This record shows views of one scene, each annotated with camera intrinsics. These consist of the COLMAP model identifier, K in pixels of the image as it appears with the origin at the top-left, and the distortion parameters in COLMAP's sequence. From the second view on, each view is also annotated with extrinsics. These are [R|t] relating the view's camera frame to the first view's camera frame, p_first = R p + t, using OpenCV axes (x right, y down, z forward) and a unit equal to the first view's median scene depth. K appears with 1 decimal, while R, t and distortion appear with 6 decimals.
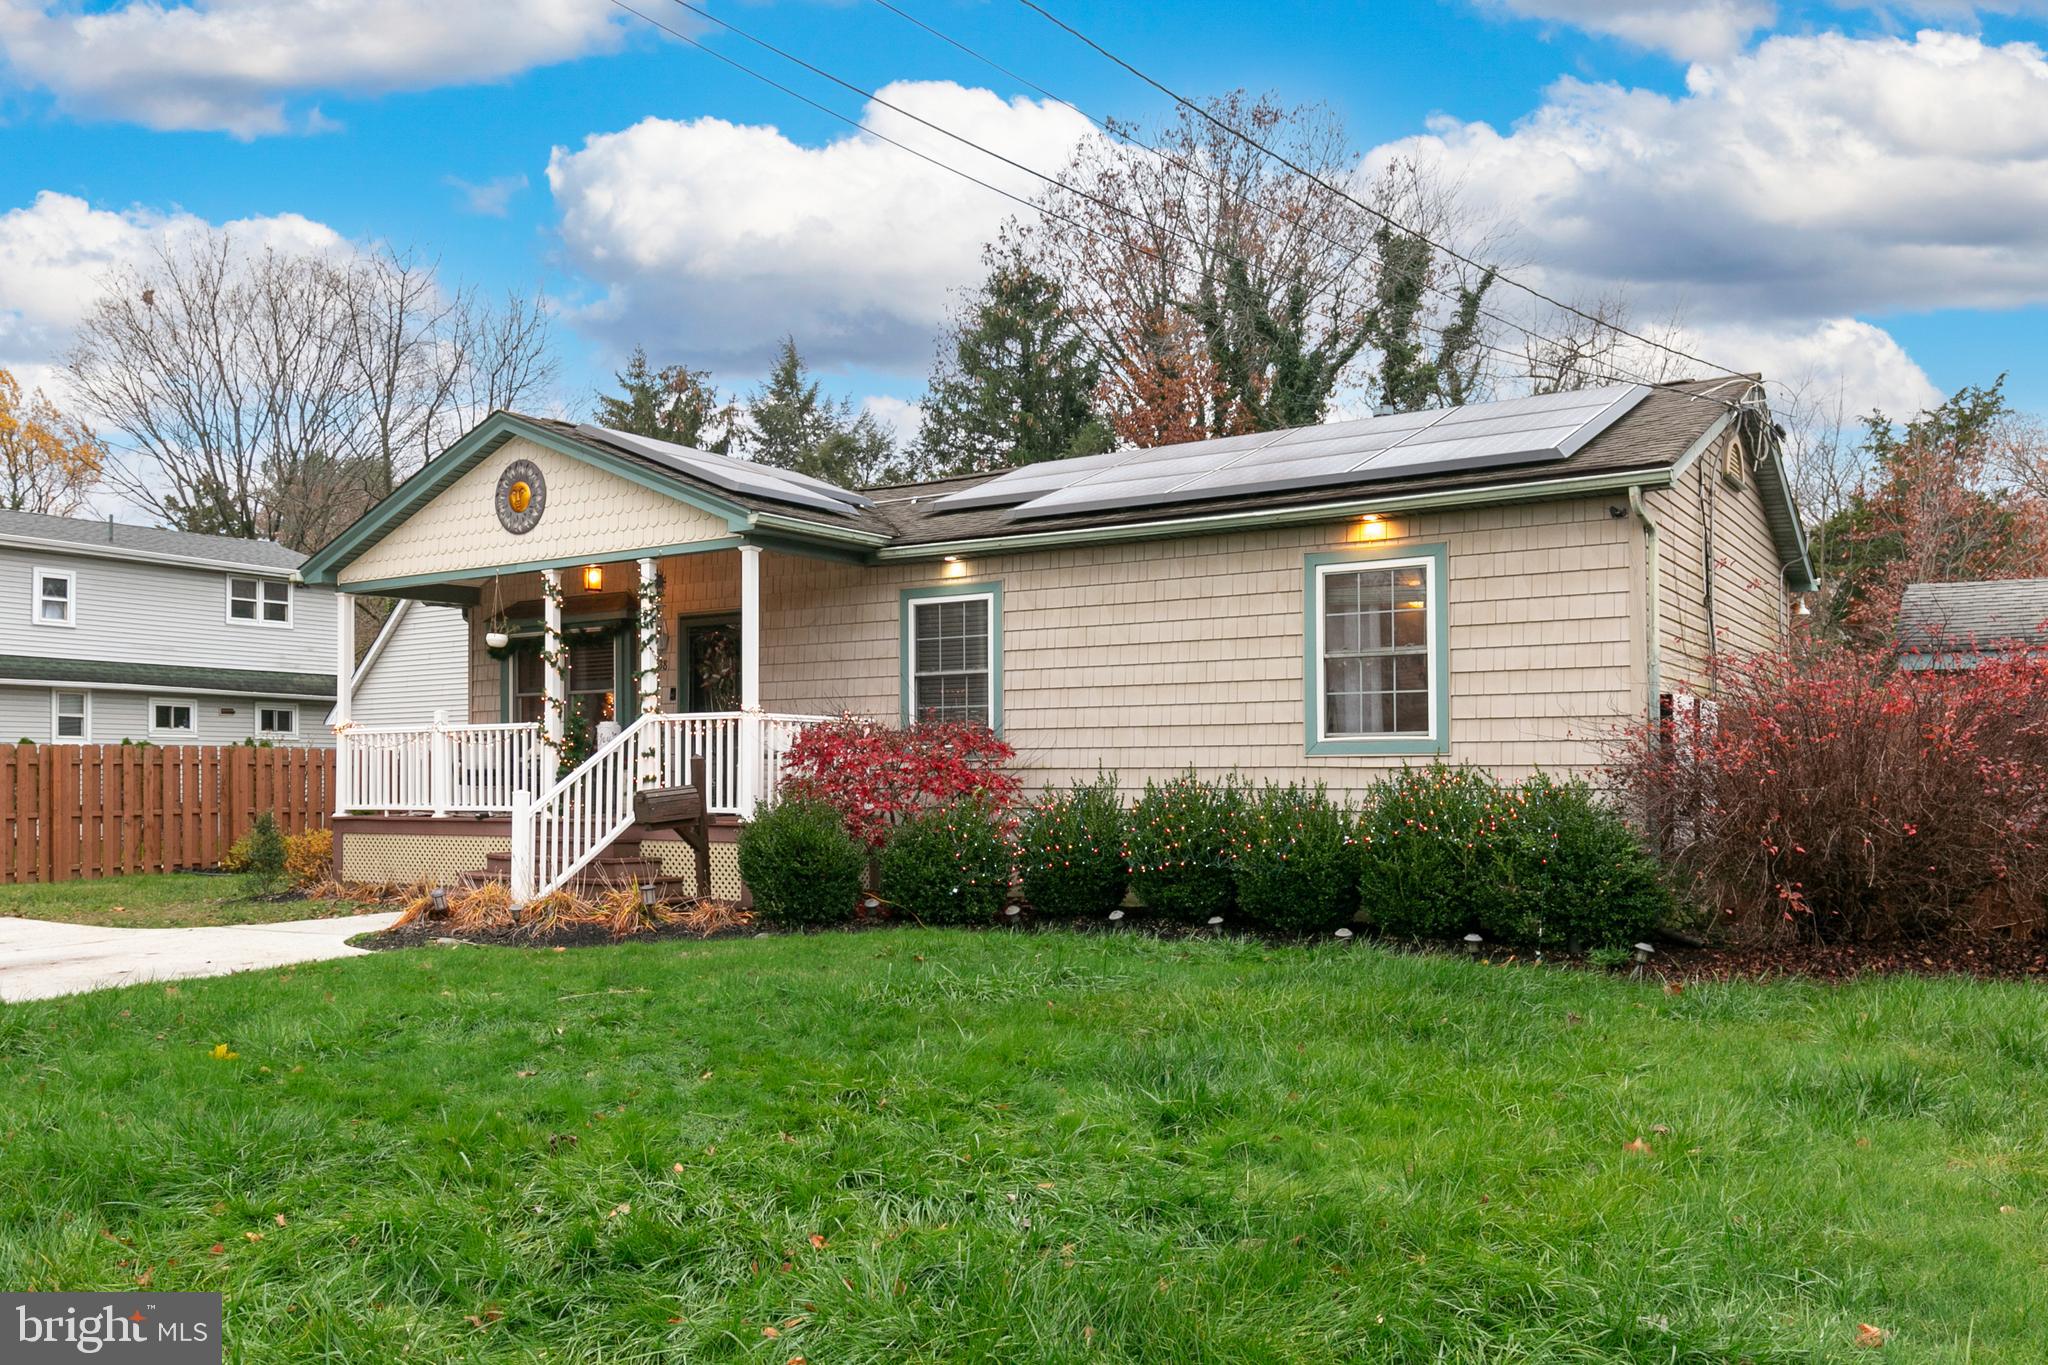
lens RADIAL K [[1545.3, 0, 1024.0], [0, 1545.3, 682.5], [0, 0, 1]] dist [0.003508, 0.001333]
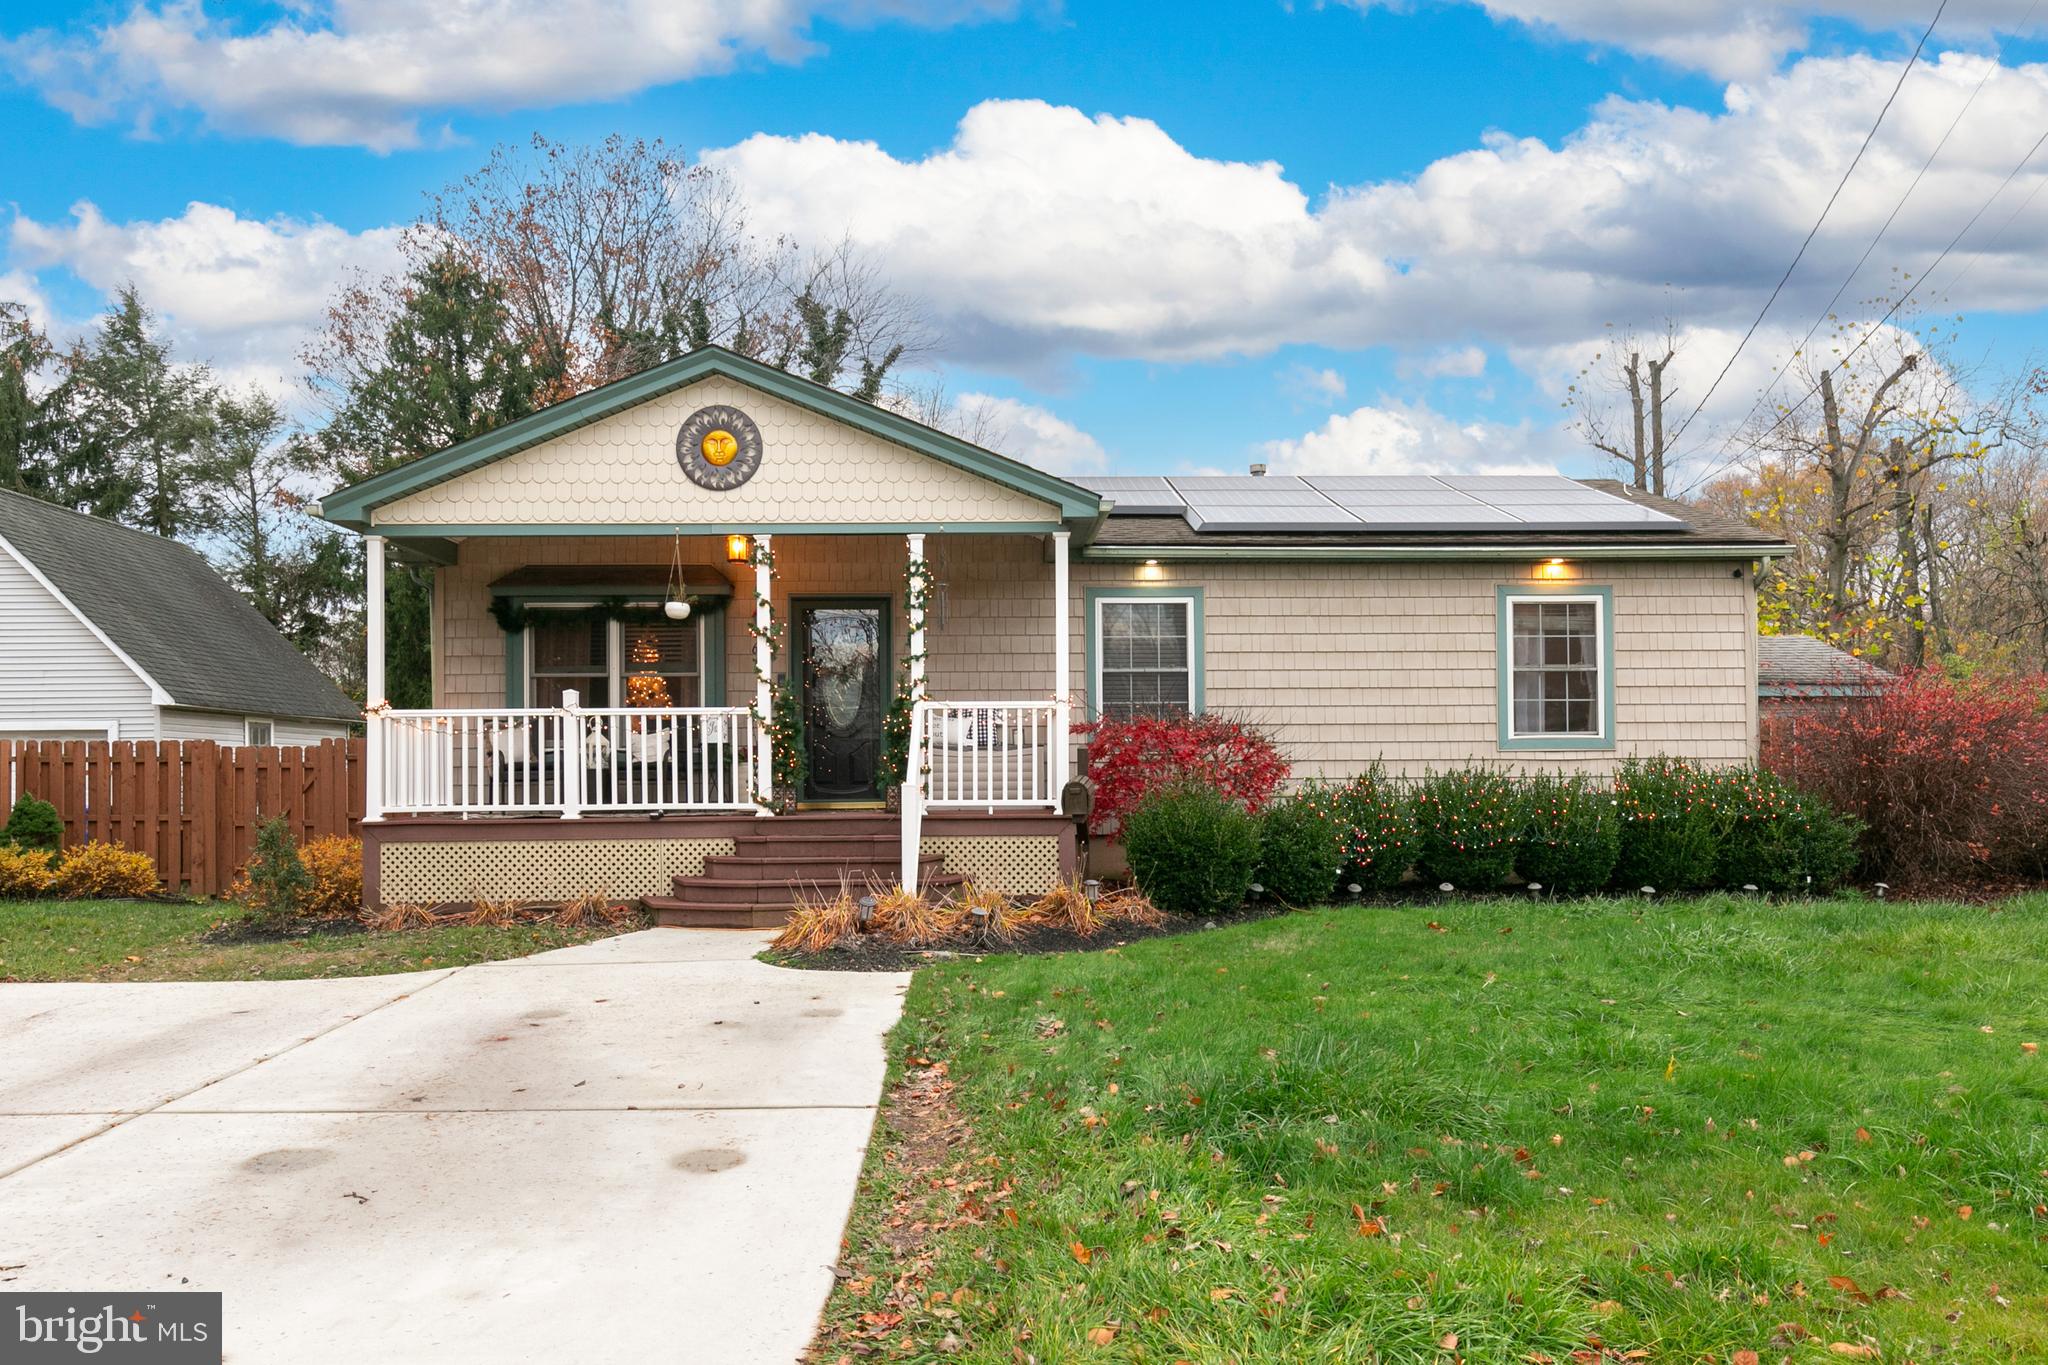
lens RADIAL K [[1316.0, 0, 1023.7], [0, 1316.0, 720.0], [0, 0, 1]] dist [0.000042, -0.000194]
pose [[0.829048, 0.018307, 0.558877, -0.661586], [-0.030506, 0.999456, 0.012515, 0.020342], [-0.558344, -0.027425, 0.829156, 0.320605]]
